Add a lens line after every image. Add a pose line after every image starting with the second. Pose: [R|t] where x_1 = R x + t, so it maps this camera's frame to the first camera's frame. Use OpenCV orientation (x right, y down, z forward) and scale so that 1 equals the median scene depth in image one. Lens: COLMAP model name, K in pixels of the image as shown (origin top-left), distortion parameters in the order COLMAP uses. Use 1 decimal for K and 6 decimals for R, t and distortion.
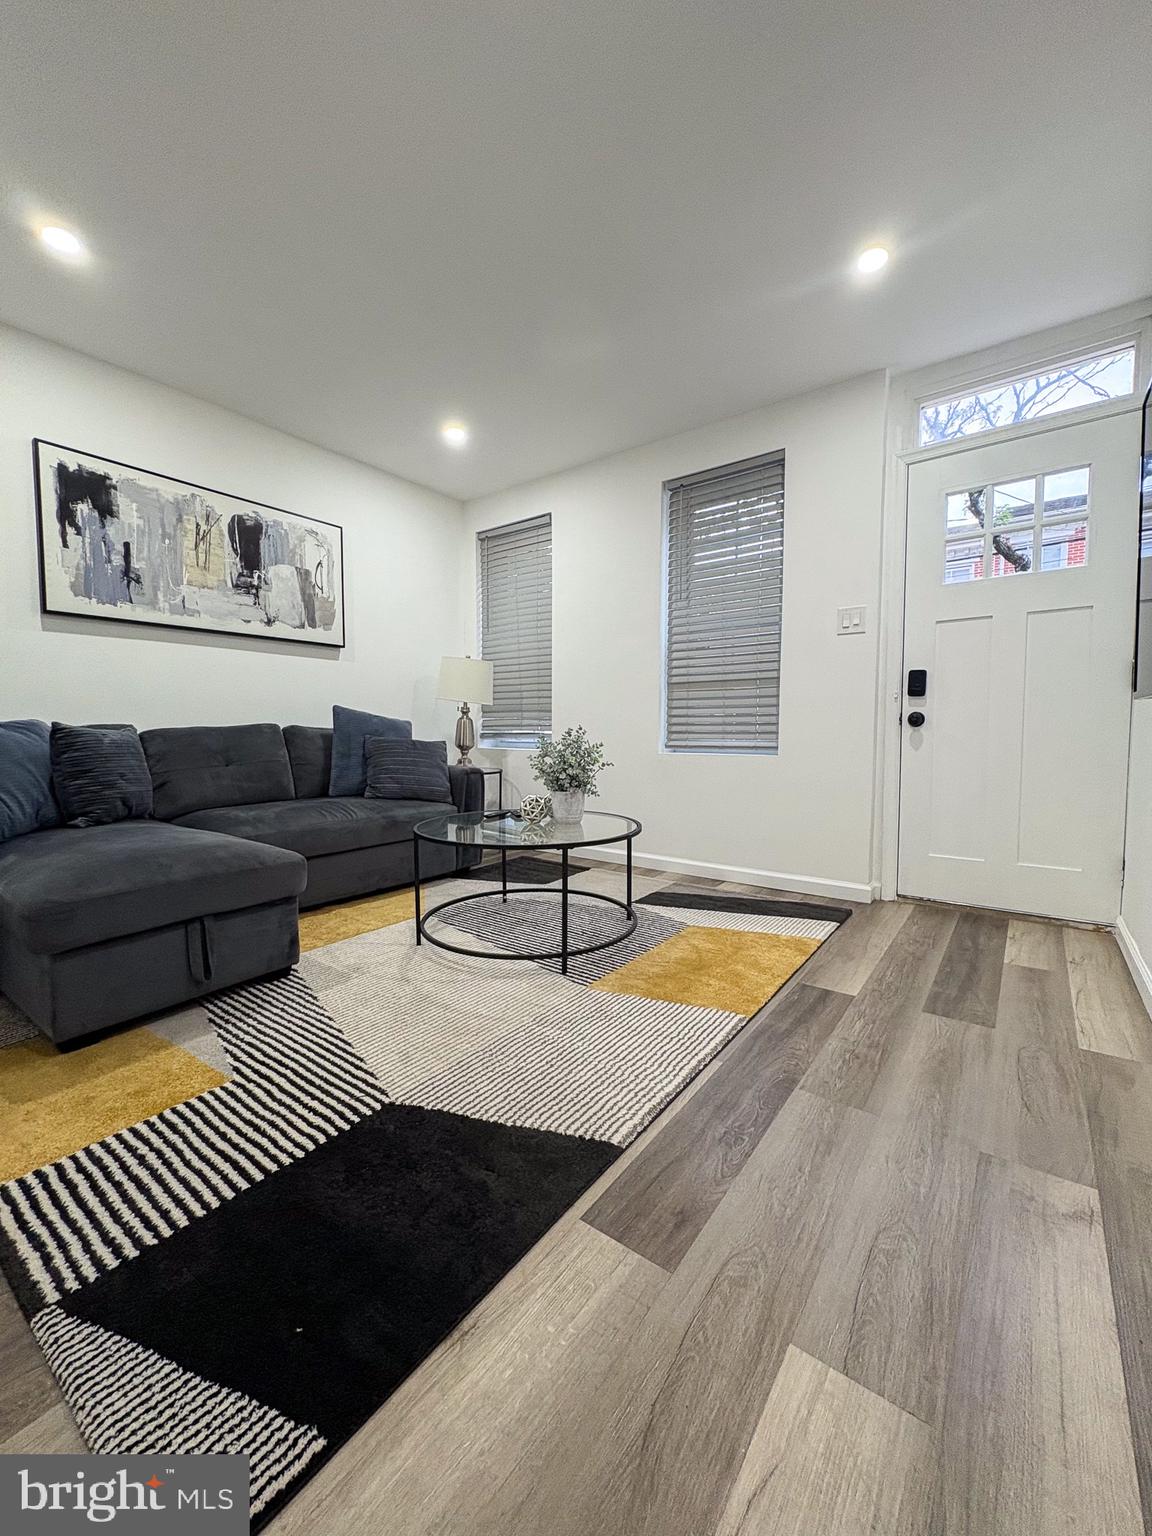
lens RADIAL K [[609.9, 0, 578.1], [0, 609.9, 767.8], [0, 0, 1]] dist [-0.003575, -0.000027]
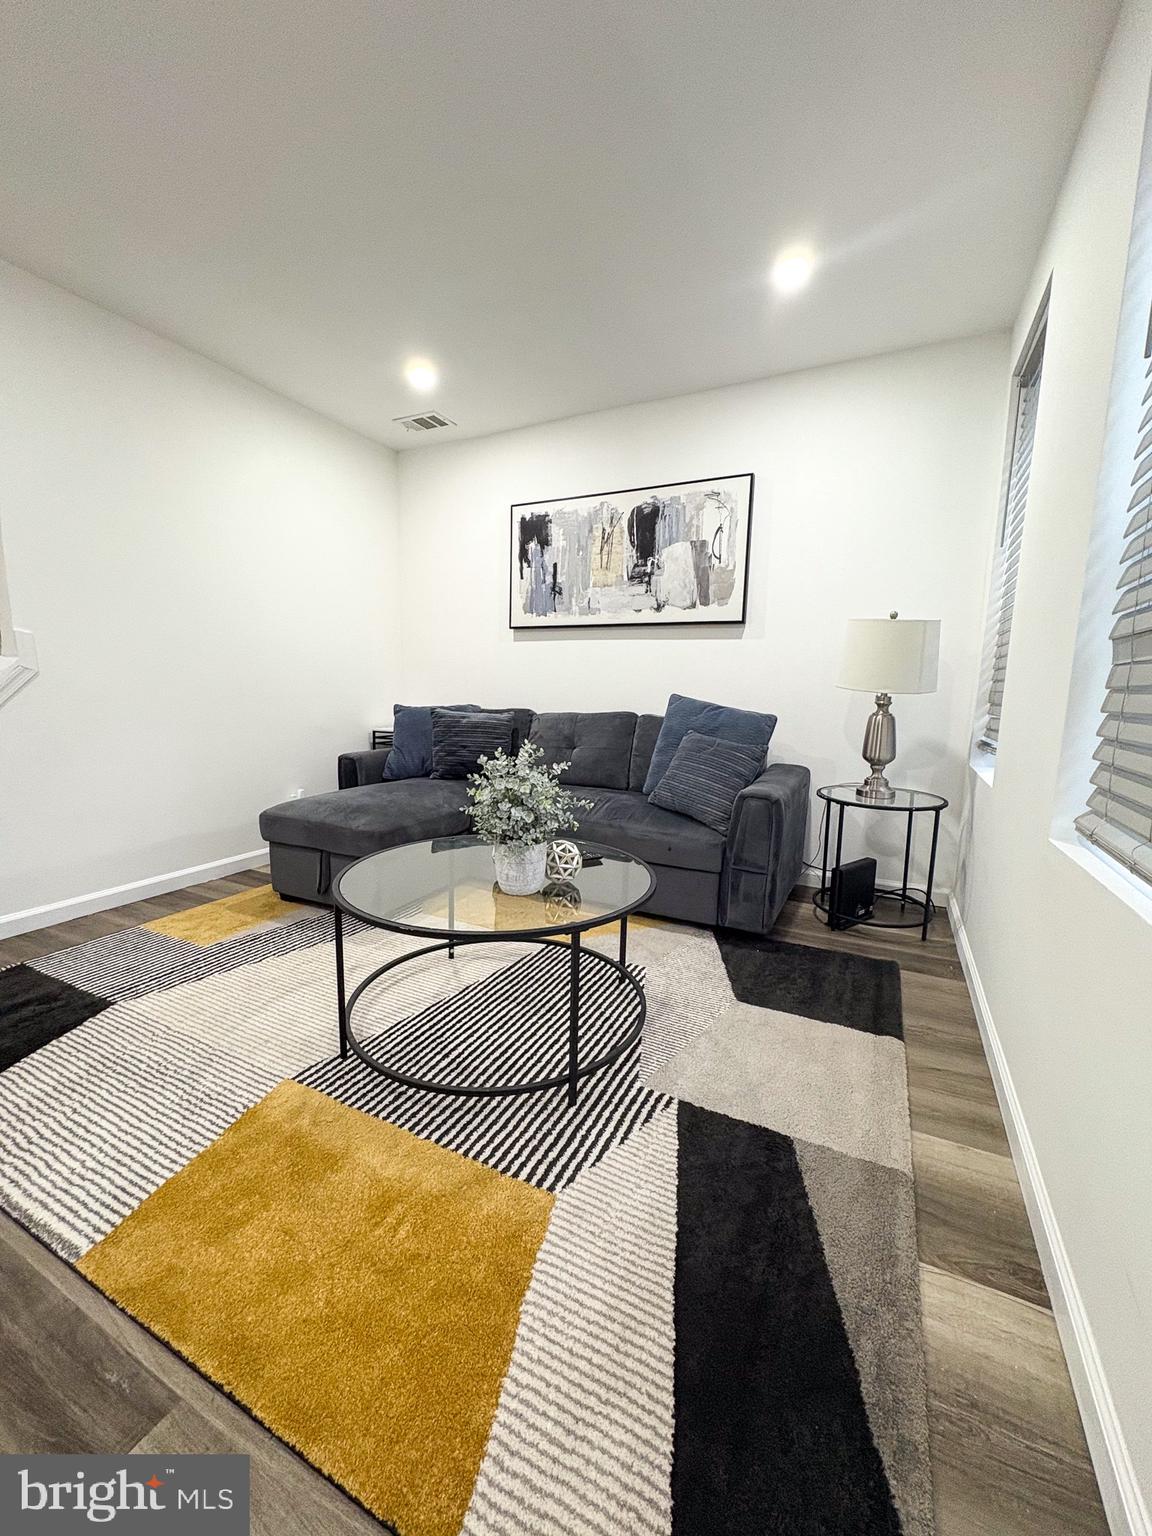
lens RADIAL K [[609.9, 0, 576.2], [0, 609.9, 766.0], [0, 0, 1]] dist [-0.003575, -0.000027]
pose [[0.165203, 0.136162, -0.976815, 0.489044], [-0.083652, 0.988790, 0.123683, -0.103160], [0.982706, 0.061280, 0.174741, 0.754737]]
